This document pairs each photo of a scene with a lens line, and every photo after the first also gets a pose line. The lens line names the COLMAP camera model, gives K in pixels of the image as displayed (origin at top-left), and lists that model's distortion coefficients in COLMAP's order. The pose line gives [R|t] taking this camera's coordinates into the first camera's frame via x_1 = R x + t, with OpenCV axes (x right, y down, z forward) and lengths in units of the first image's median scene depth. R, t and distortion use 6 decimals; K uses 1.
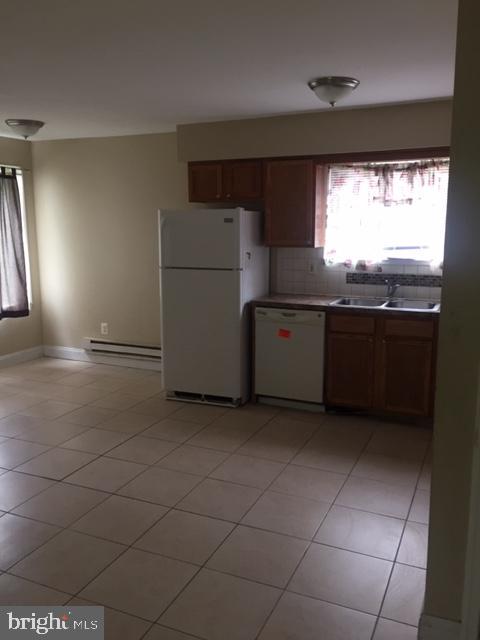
lens RADIAL K [[557.3, 0, 239.7], [0, 557.3, 318.3], [0, 0, 1]] dist [0.104733, -0.157667]
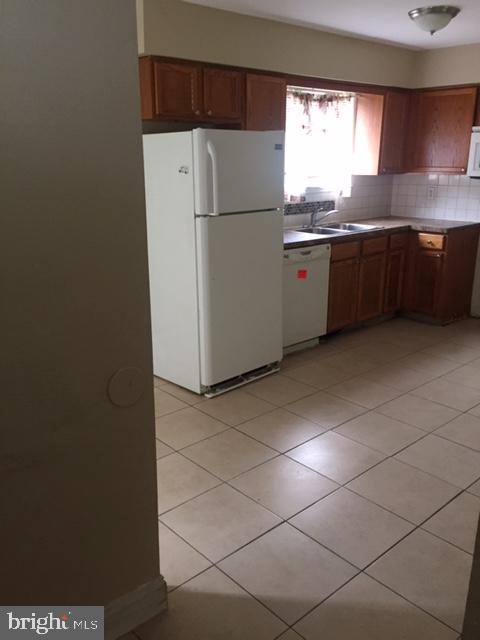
lens RADIAL K [[557.3, 0, 239.7], [0, 557.3, 318.3], [0, 0, 1]] dist [0.104733, -0.157667]
pose [[0.393174, -0.251274, 0.884463, -0.783414], [0.153136, 0.966394, 0.206476, -0.106919], [-0.906622, 0.054262, 0.418440, 0.694184]]
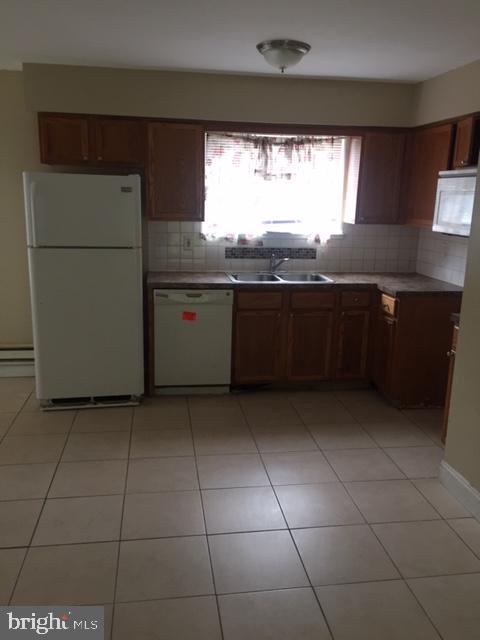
lens RADIAL K [[557.3, 0, 239.7], [0, 557.3, 318.3], [0, 0, 1]] dist [0.104733, -0.157667]
pose [[0.838728, -0.095989, 0.536024, -0.335341], [0.064761, 0.994938, 0.076837, -0.033541], [-0.540687, -0.029732, 0.840698, 0.177512]]
